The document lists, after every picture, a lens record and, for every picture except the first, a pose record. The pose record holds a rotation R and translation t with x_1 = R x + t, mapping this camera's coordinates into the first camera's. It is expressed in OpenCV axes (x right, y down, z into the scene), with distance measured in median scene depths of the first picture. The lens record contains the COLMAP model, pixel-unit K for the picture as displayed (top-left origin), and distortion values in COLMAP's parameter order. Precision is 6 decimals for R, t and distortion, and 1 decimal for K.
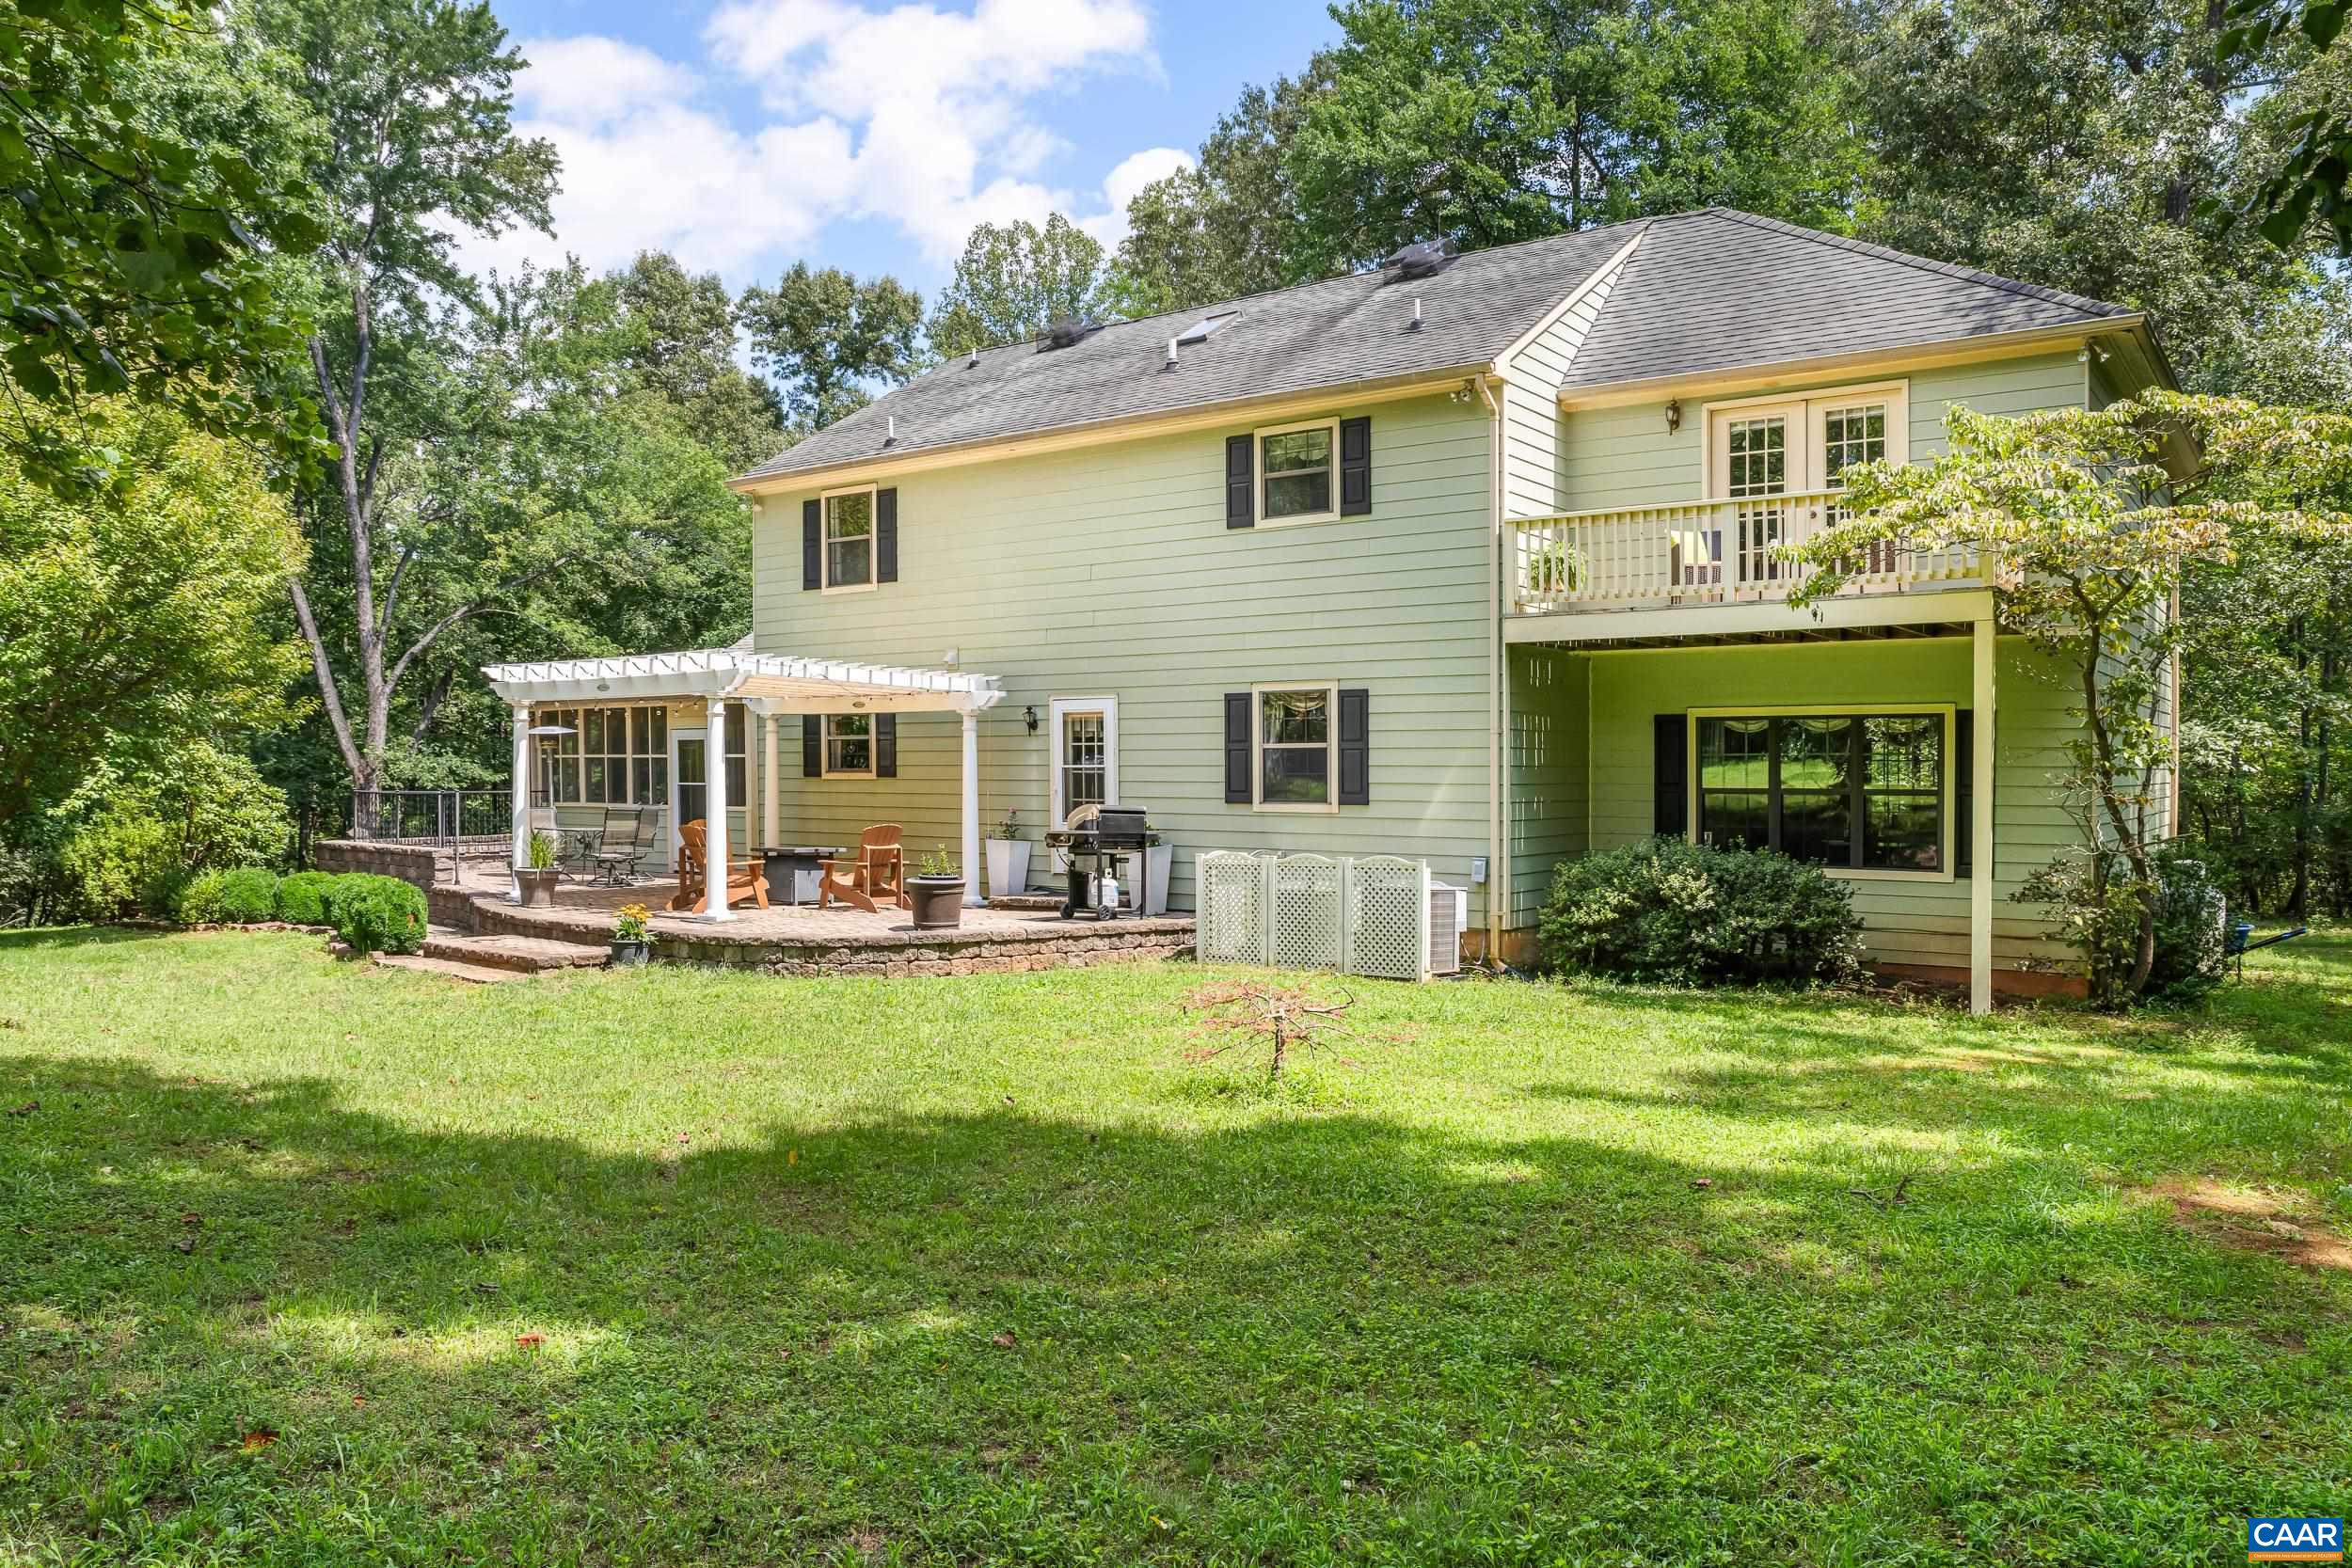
lens RADIAL K [[1691.0, 0, 1239.3], [0, 1691.0, 783.0], [0, 0, 1]] dist [-0.111648, 0.123892]
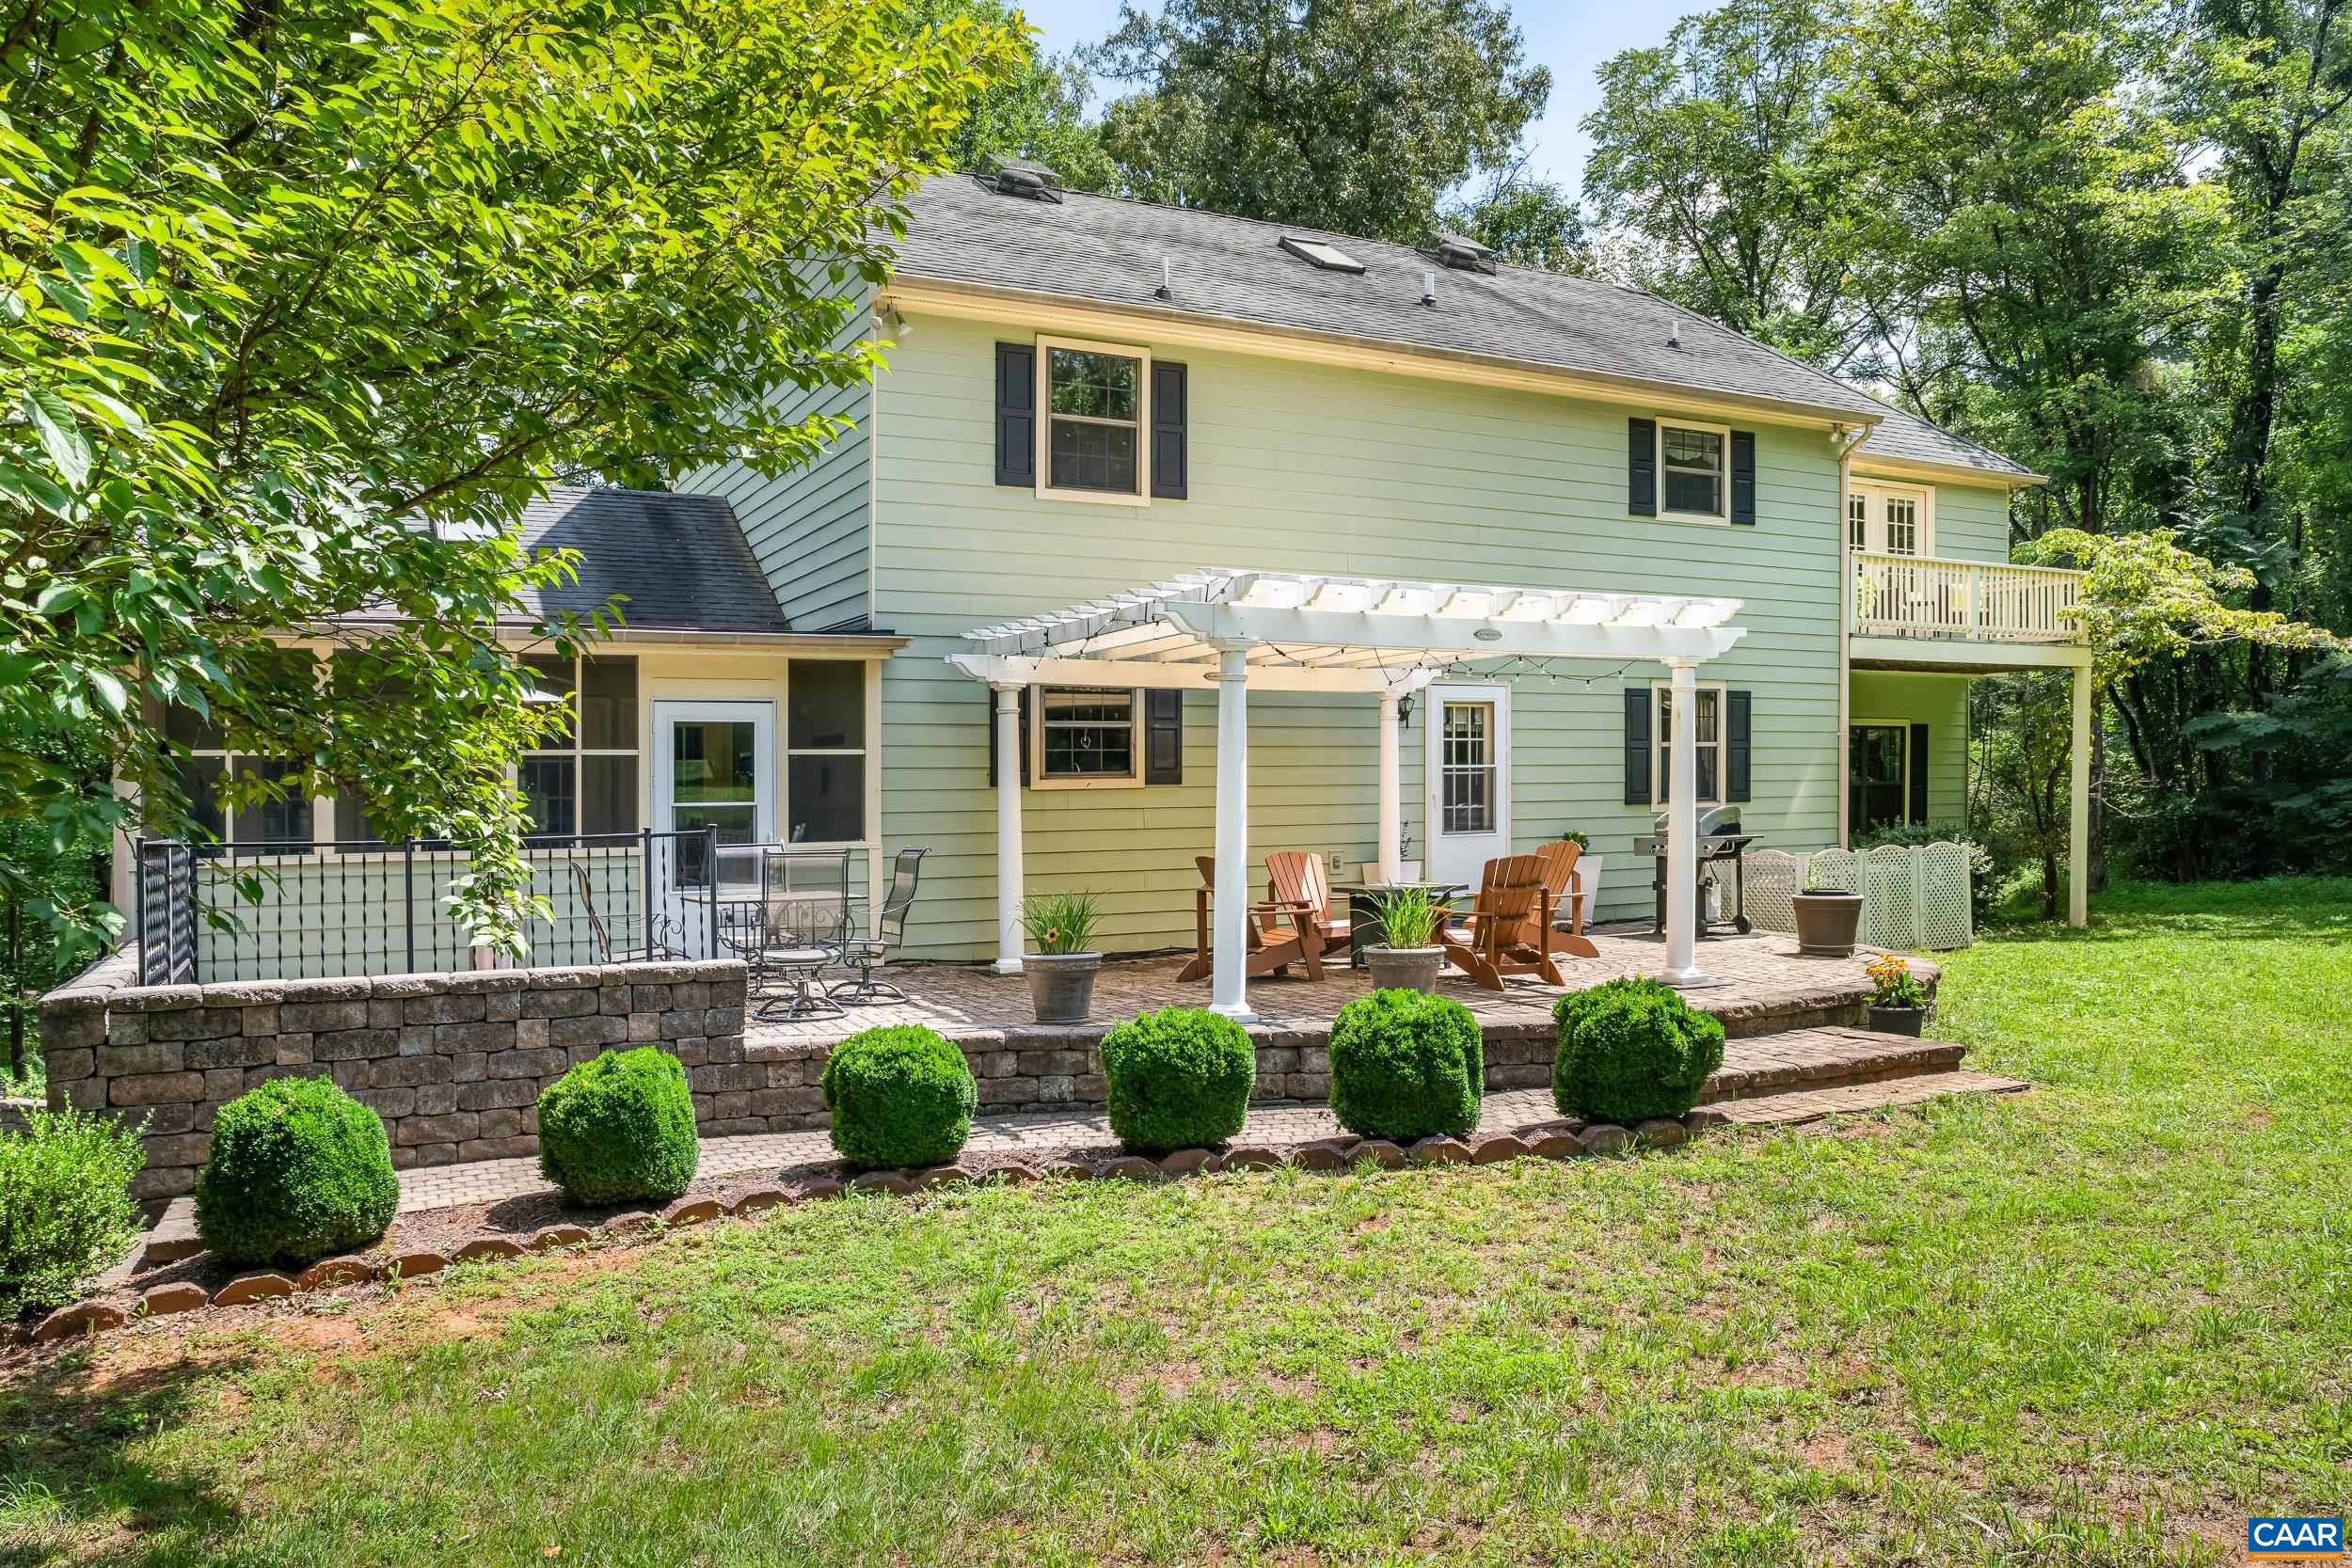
lens RADIAL K [[1691.0, 0, 1239.3], [0, 1691.0, 783.0], [0, 0, 1]] dist [-0.111648, 0.123892]
pose [[0.429610, -0.012303, 0.902931, -0.957925], [0.014039, 0.999877, 0.006945, -0.009669], [-0.902906, 0.009692, 0.429730, 0.799200]]
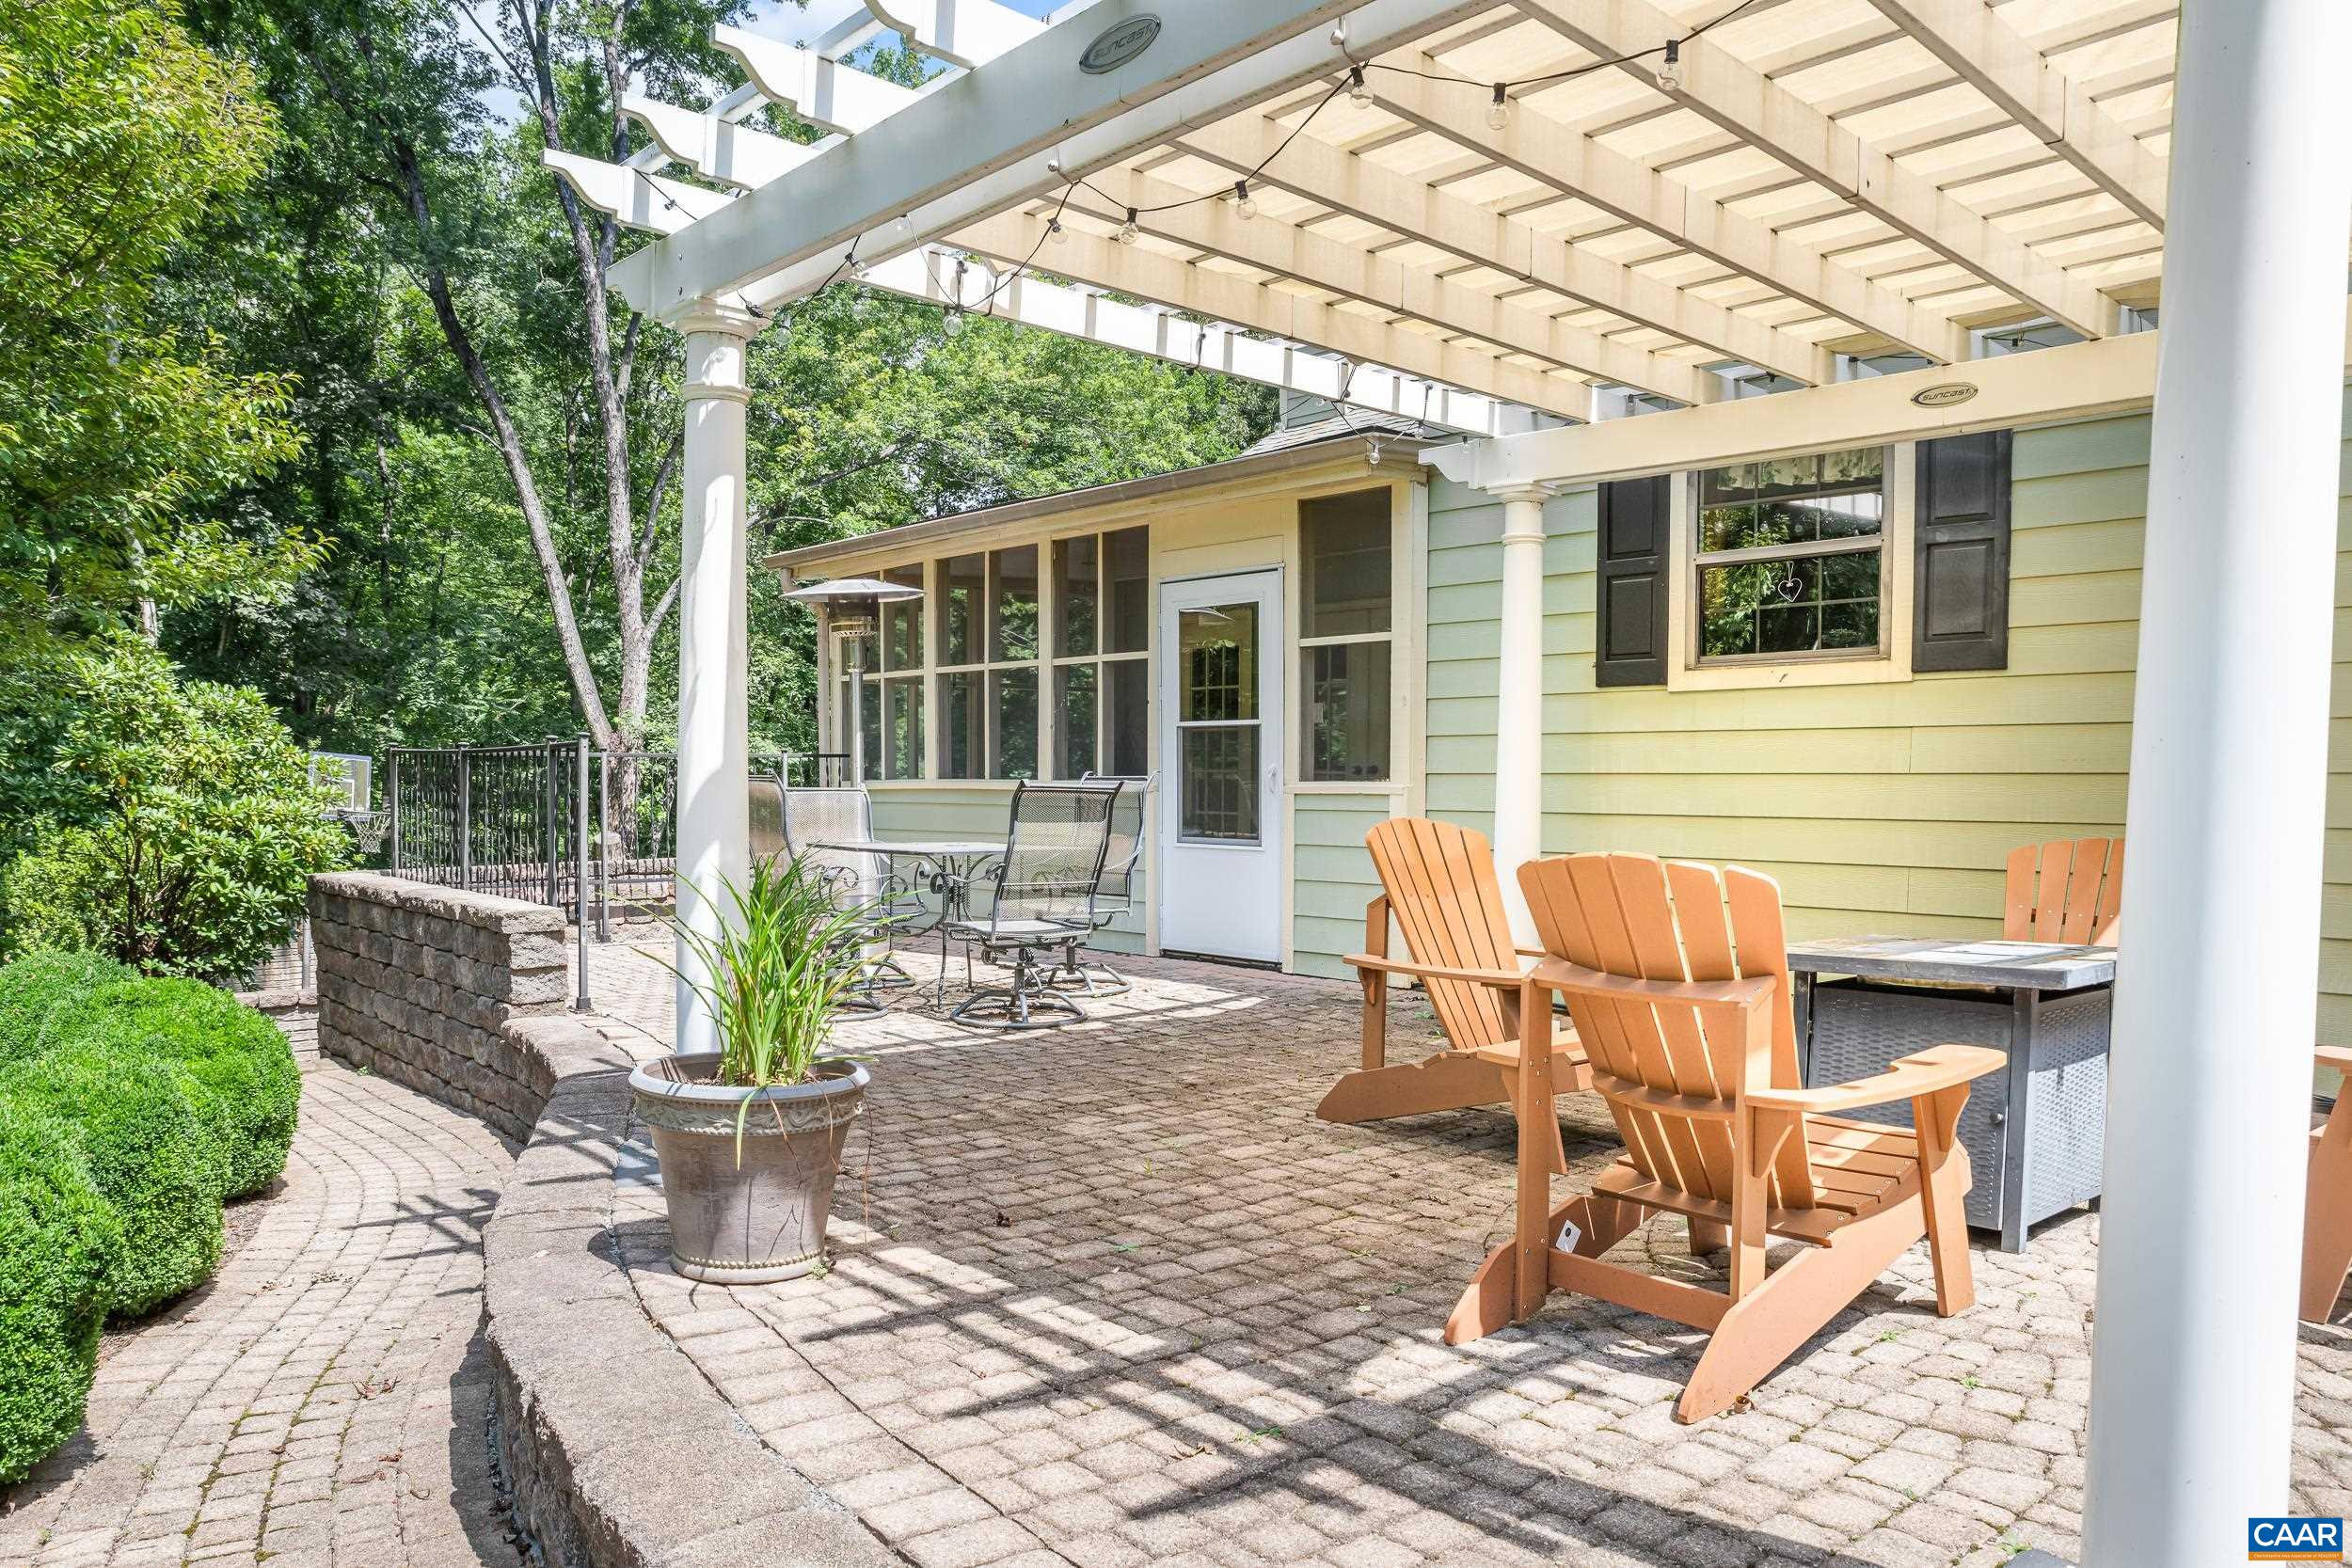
lens RADIAL K [[1691.0, 0, 1239.3], [0, 1691.0, 783.0], [0, 0, 1]] dist [-0.111648, 0.123892]
pose [[0.982986, -0.005153, -0.183610, -0.328010], [0.005069, 0.999987, -0.000928, 0.018550], [0.183613, -0.000018, 0.982999, 0.815609]]
